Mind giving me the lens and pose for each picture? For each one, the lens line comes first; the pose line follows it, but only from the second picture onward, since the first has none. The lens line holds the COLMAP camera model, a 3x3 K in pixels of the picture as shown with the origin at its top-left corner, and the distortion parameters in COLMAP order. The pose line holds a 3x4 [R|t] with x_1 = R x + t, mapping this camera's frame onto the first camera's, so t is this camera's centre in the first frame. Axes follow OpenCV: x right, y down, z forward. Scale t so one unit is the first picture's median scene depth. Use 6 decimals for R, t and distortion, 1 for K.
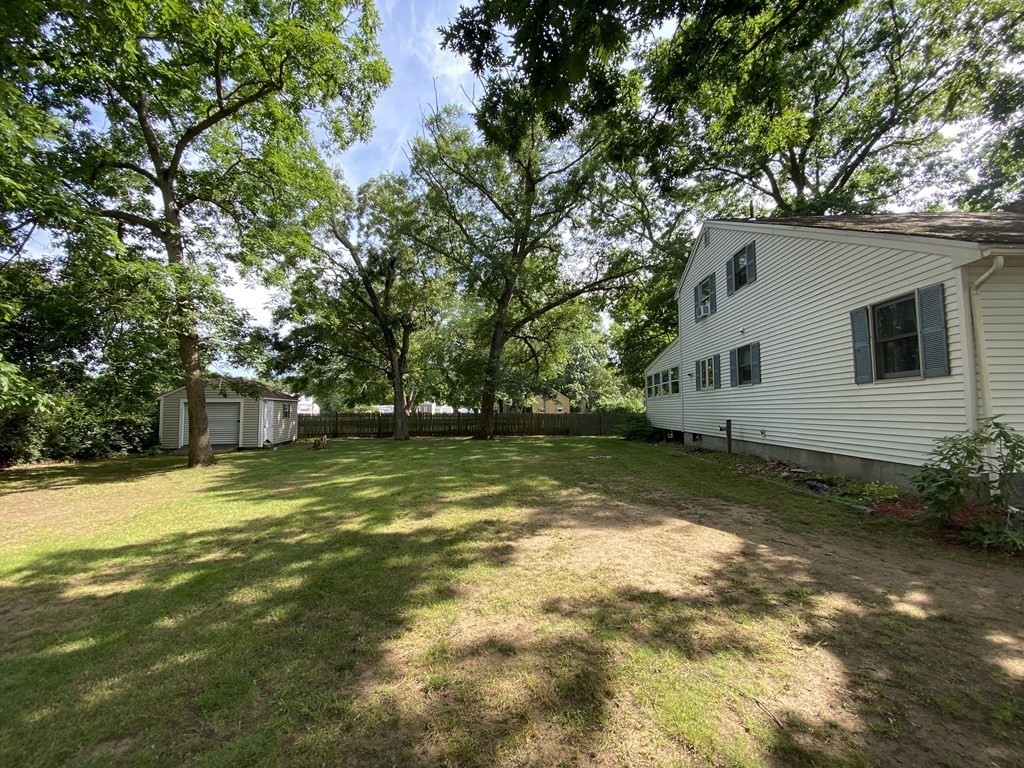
lens RADIAL K [[415.5, 0, 508.4], [0, 415.5, 386.8], [0, 0, 1]] dist [0.016338, -0.017838]
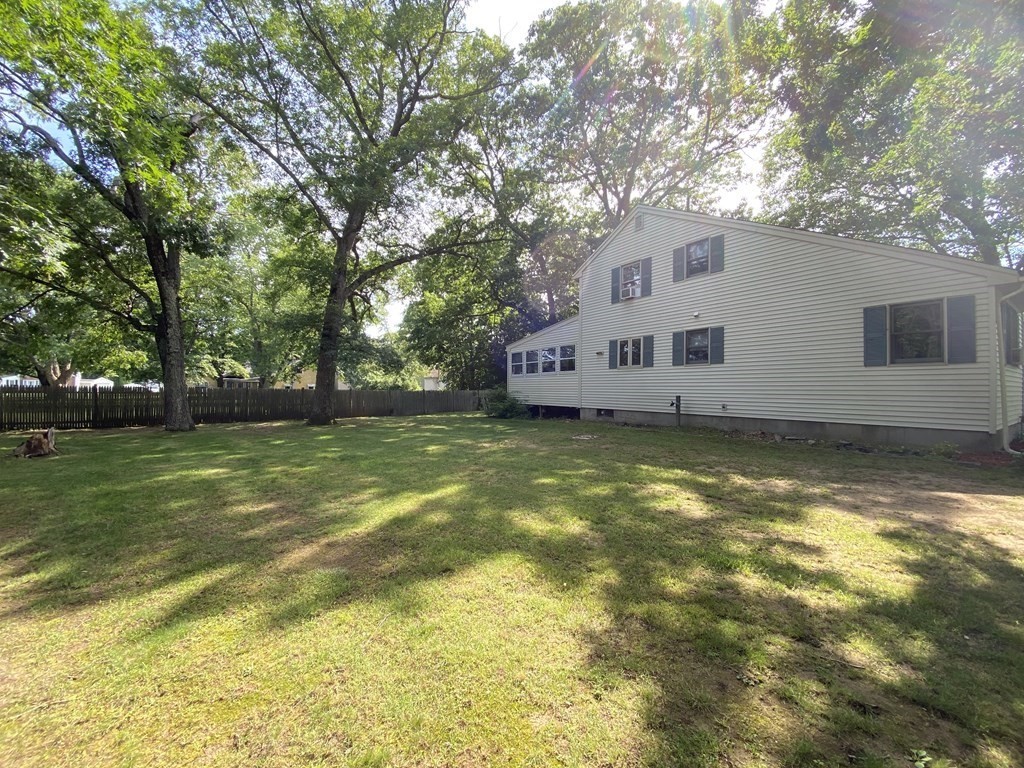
lens RADIAL K [[415.5, 0, 508.4], [0, 415.5, 386.8], [0, 0, 1]] dist [0.016338, -0.017838]
pose [[0.792335, 0.011290, 0.609982, -0.777149], [-0.043443, 0.998335, 0.037952, 0.053332], [-0.608538, -0.056571, 0.791506, 0.649060]]
